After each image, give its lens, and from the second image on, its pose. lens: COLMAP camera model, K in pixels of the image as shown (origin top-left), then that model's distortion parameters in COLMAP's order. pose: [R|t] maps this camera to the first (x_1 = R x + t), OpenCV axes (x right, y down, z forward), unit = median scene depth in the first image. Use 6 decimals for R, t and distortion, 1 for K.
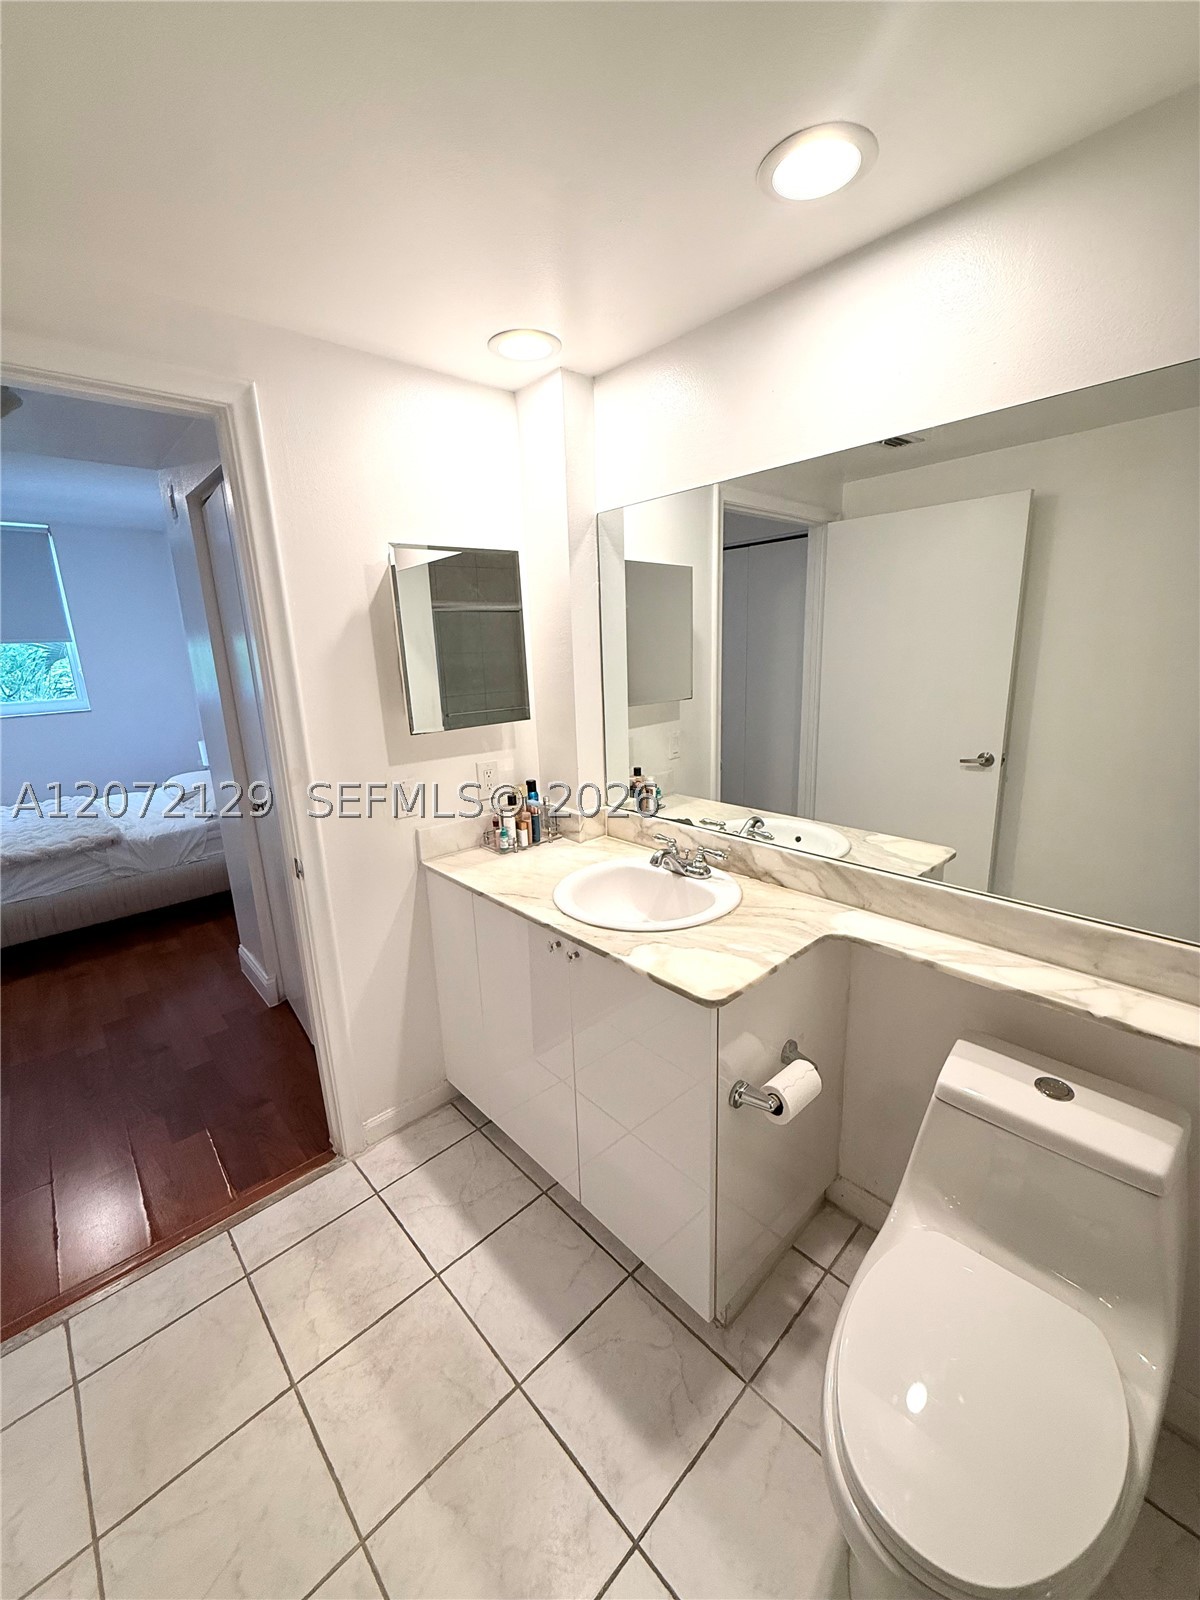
lens RADIAL K [[636.1, 0, 600.0], [0, 636.1, 800.0], [0, 0, 1]] dist [0.001819, 0.000281]
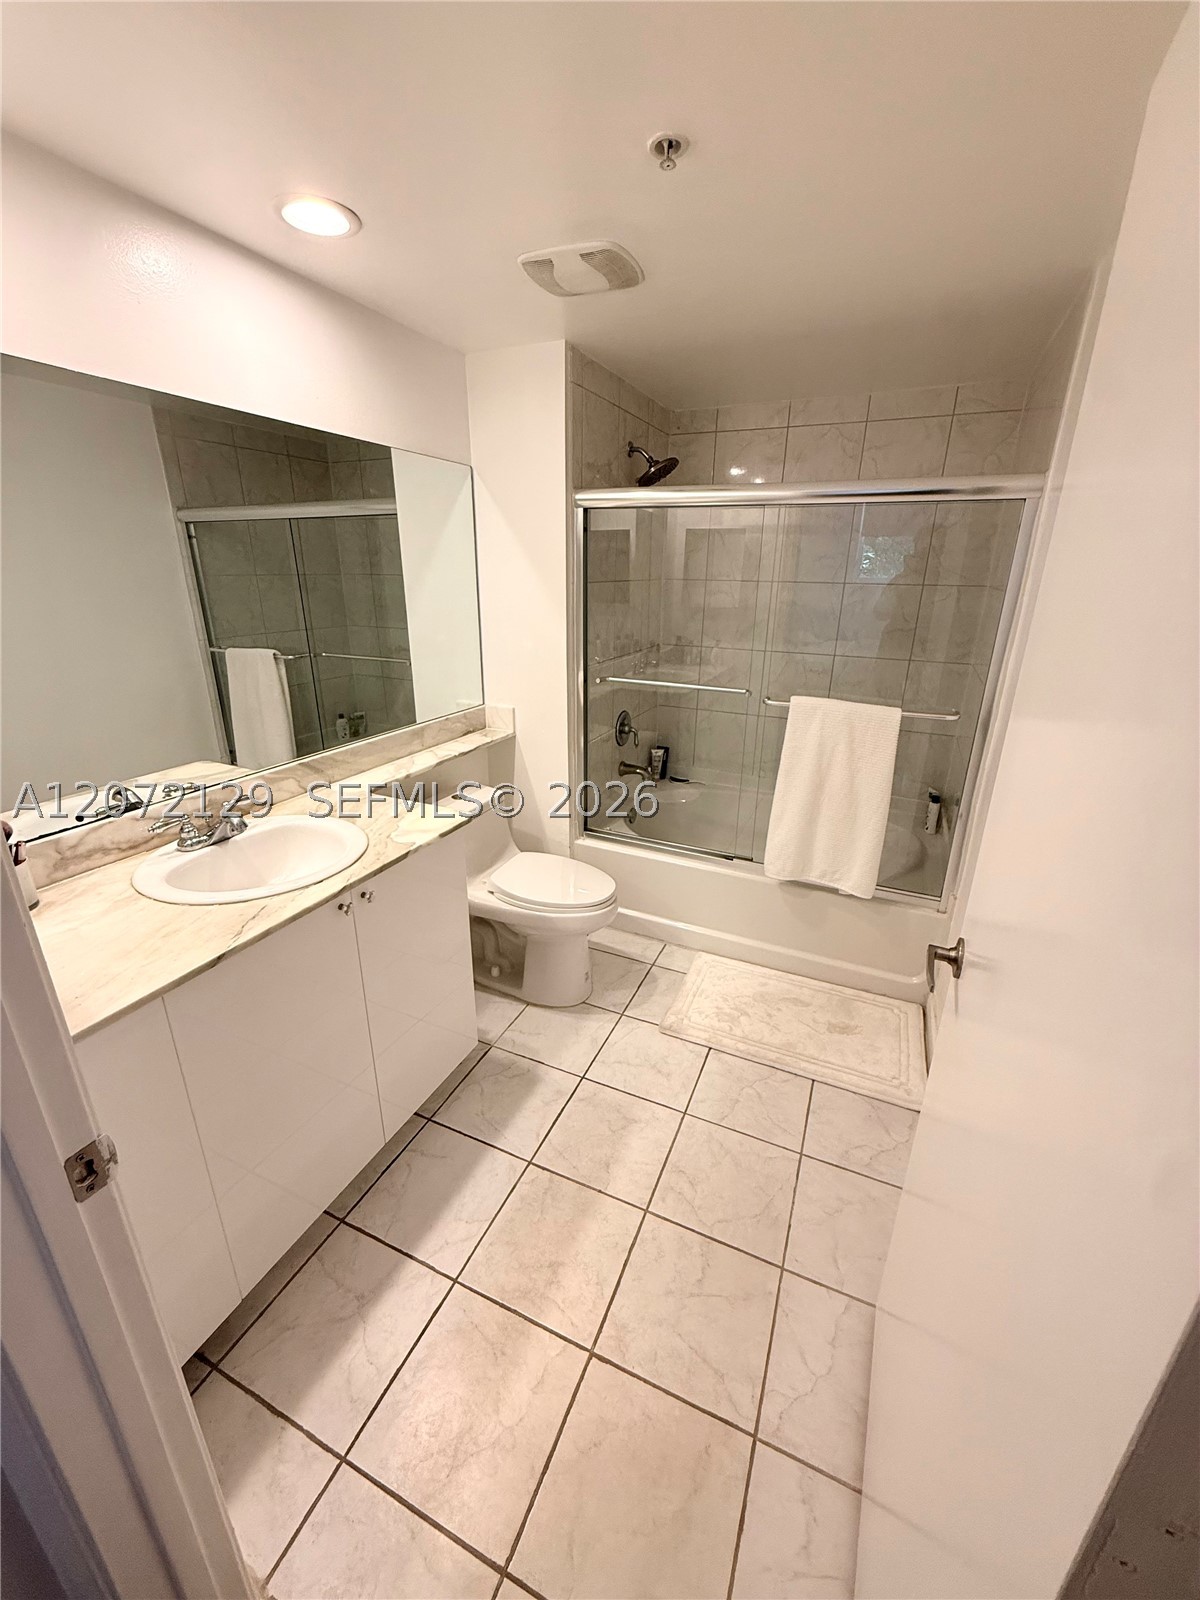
lens RADIAL K [[636.1, 0, 600.0], [0, 636.1, 800.0], [0, 0, 1]] dist [0.001819, 0.000281]
pose [[-0.386071, -0.284054, 0.877646, -1.091419], [0.225397, 0.893524, 0.388344, -0.210320], [-0.894508, 0.347747, -0.280939, 0.960270]]
